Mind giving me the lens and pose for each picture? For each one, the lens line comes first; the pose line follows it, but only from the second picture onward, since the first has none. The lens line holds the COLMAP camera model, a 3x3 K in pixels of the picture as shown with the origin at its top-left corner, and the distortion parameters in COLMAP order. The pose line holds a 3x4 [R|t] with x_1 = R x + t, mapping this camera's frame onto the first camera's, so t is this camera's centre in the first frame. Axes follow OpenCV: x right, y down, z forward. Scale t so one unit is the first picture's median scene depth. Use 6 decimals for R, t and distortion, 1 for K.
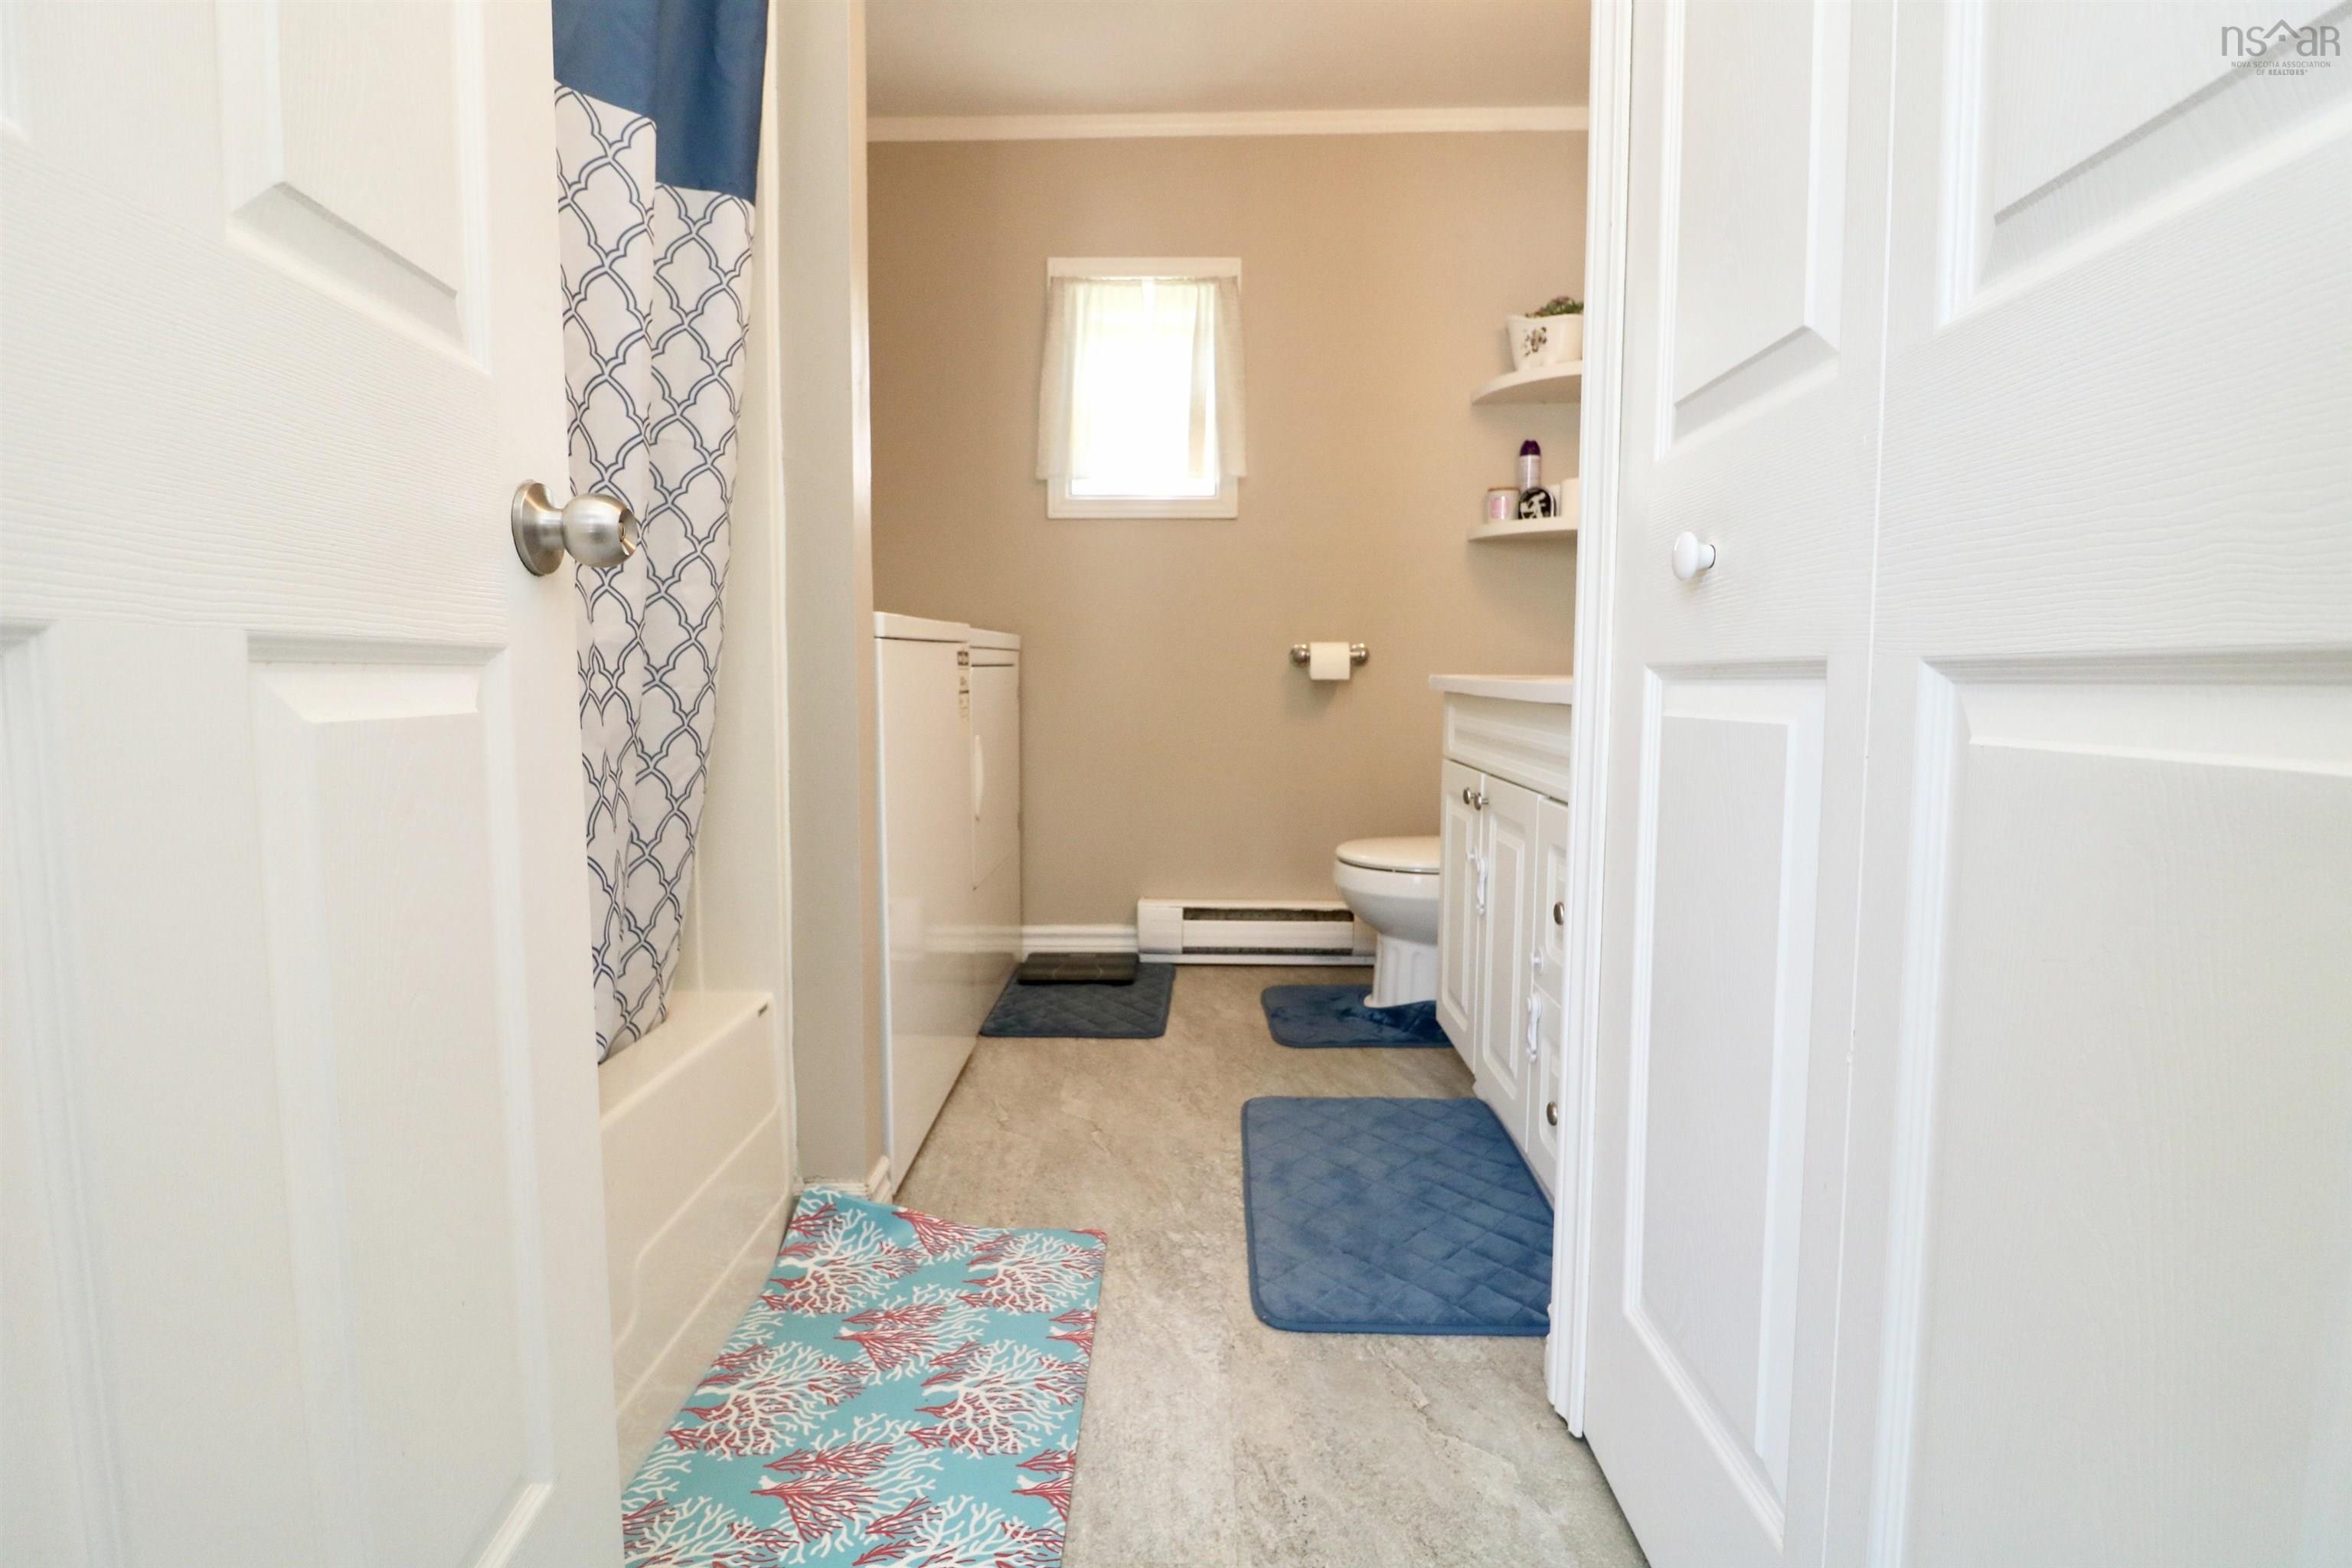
lens RADIAL K [[1091.7, 0, 1170.6], [0, 1091.7, 773.3], [0, 0, 1]] dist [0.001808, -0.015078]
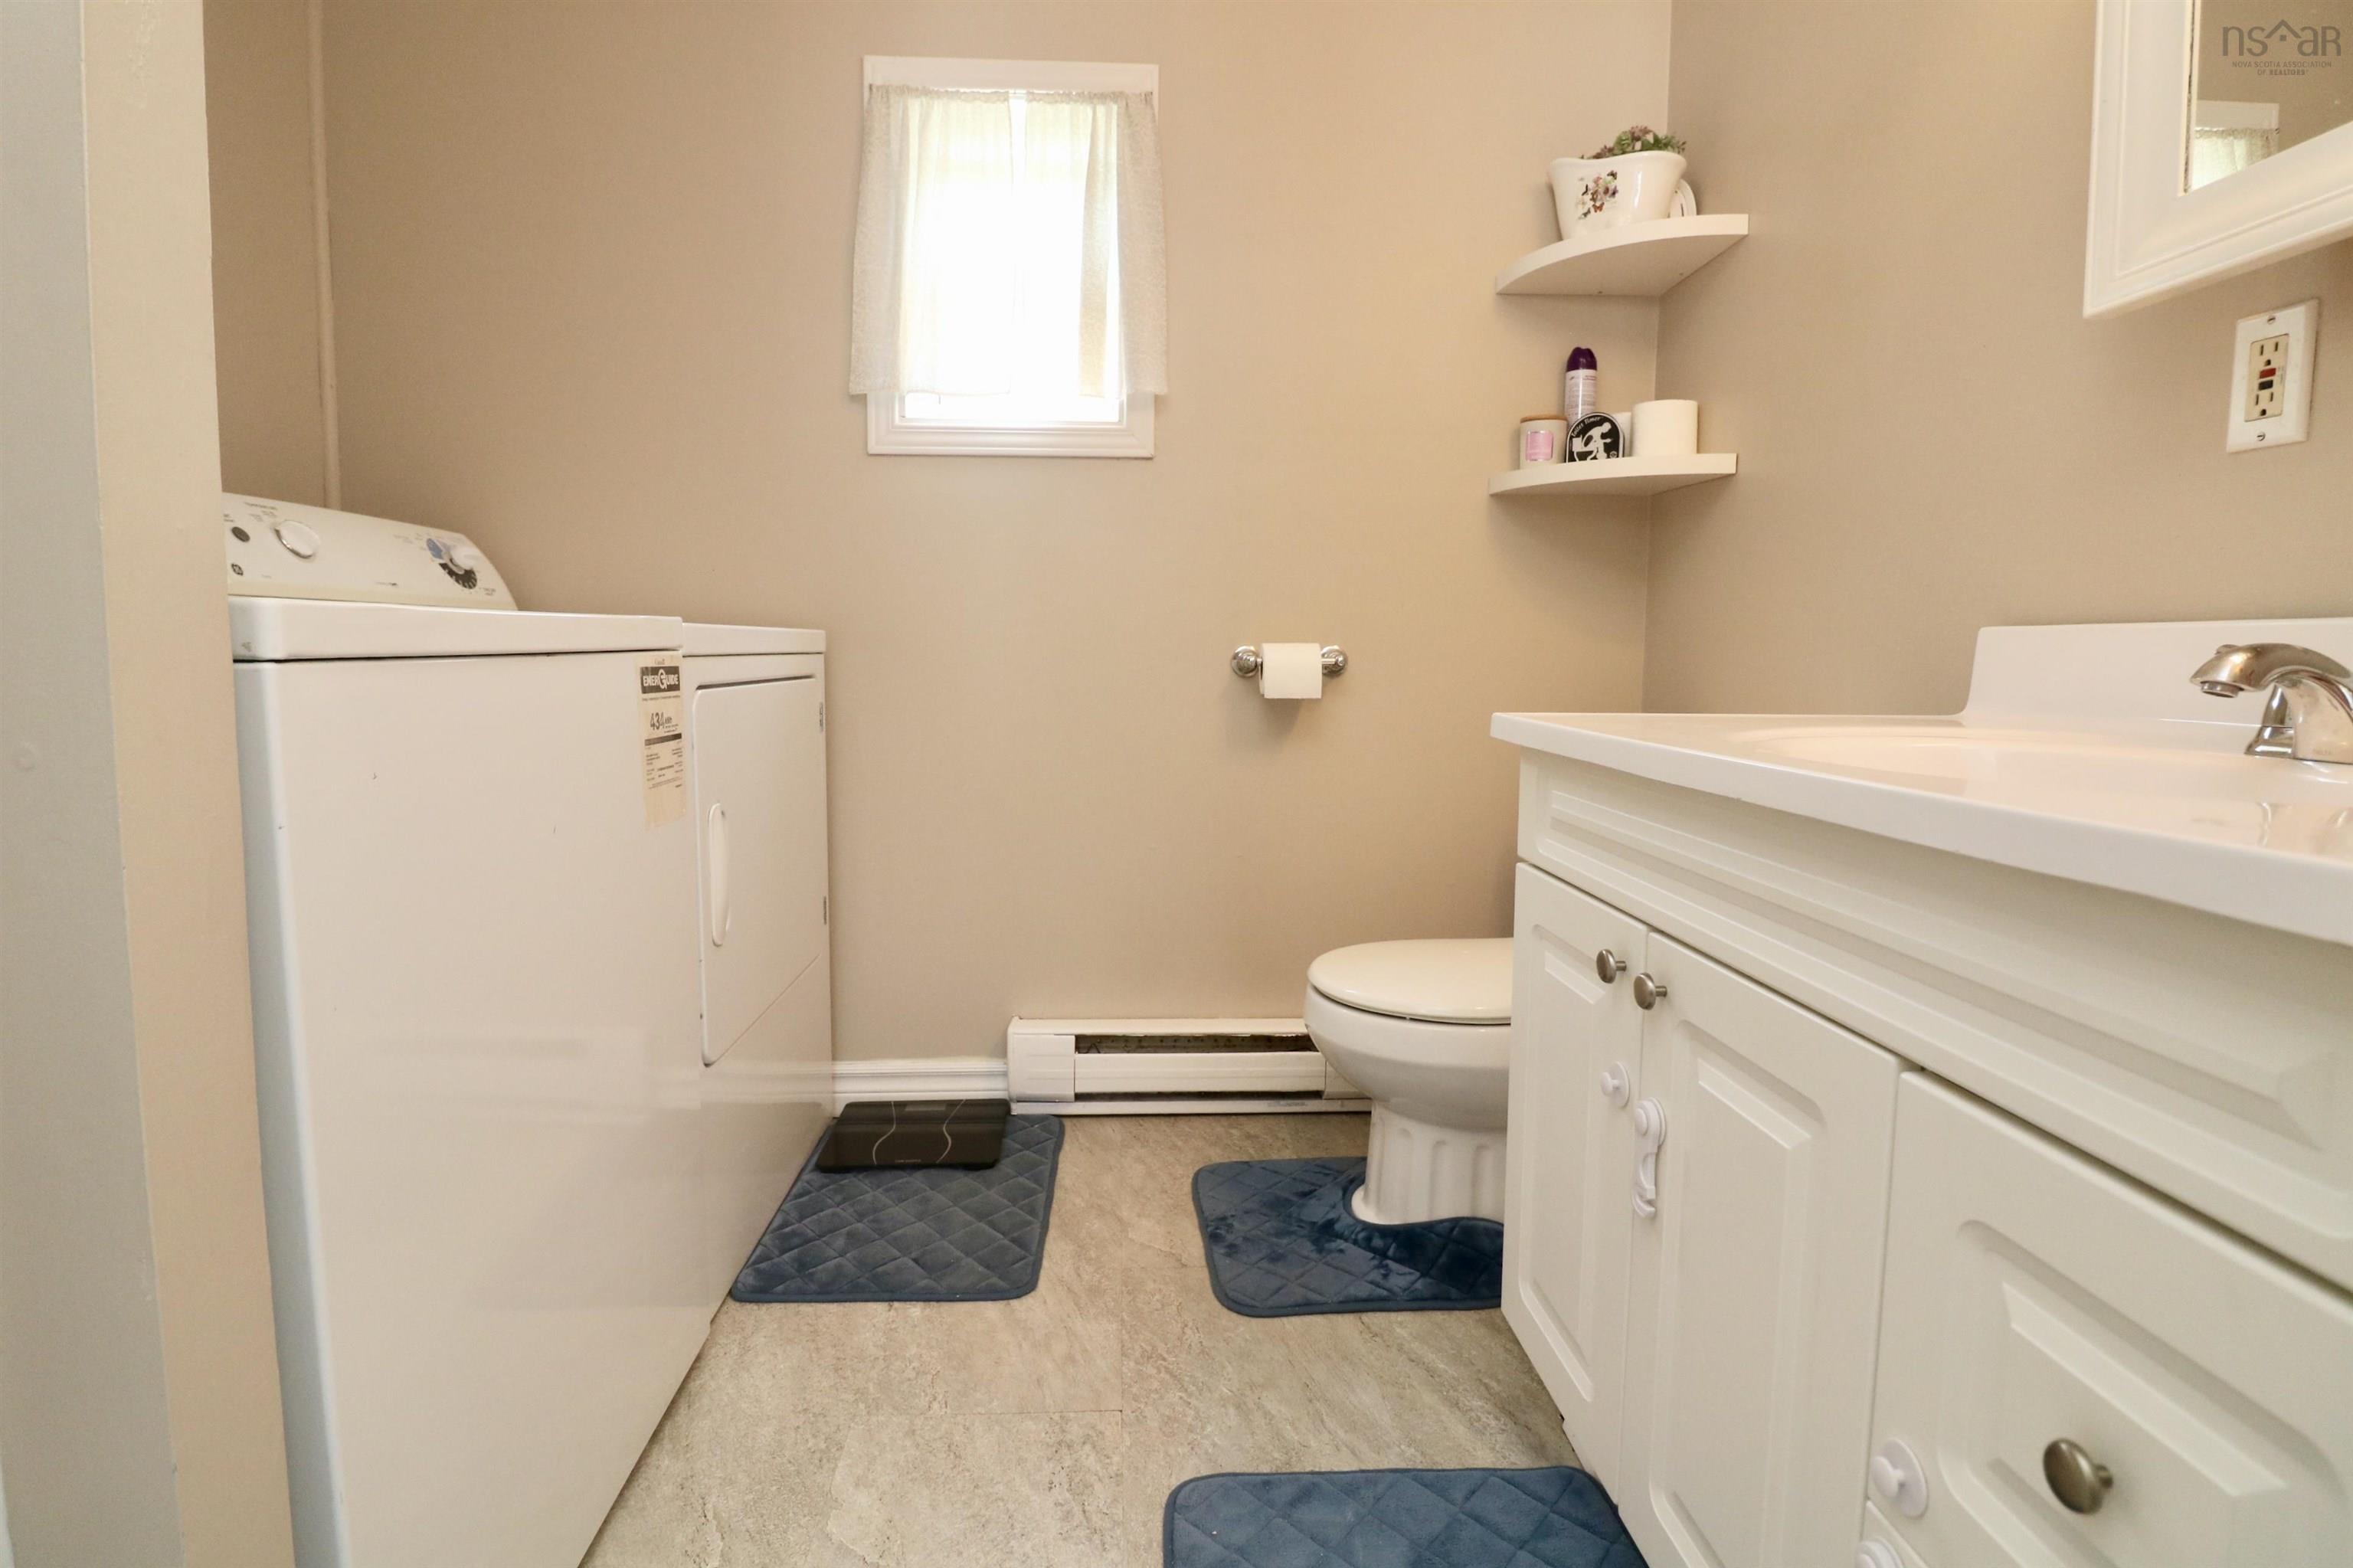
lens RADIAL K [[1092.9, 0, 1164.4], [0, 1092.9, 765.9], [0, 0, 1]] dist [-0.000628, -0.013127]
pose [[0.997620, -0.003895, 0.068847, 0.022145], [0.003229, 0.999947, 0.009776, -0.053043], [-0.068882, -0.009531, 0.997579, 0.346890]]
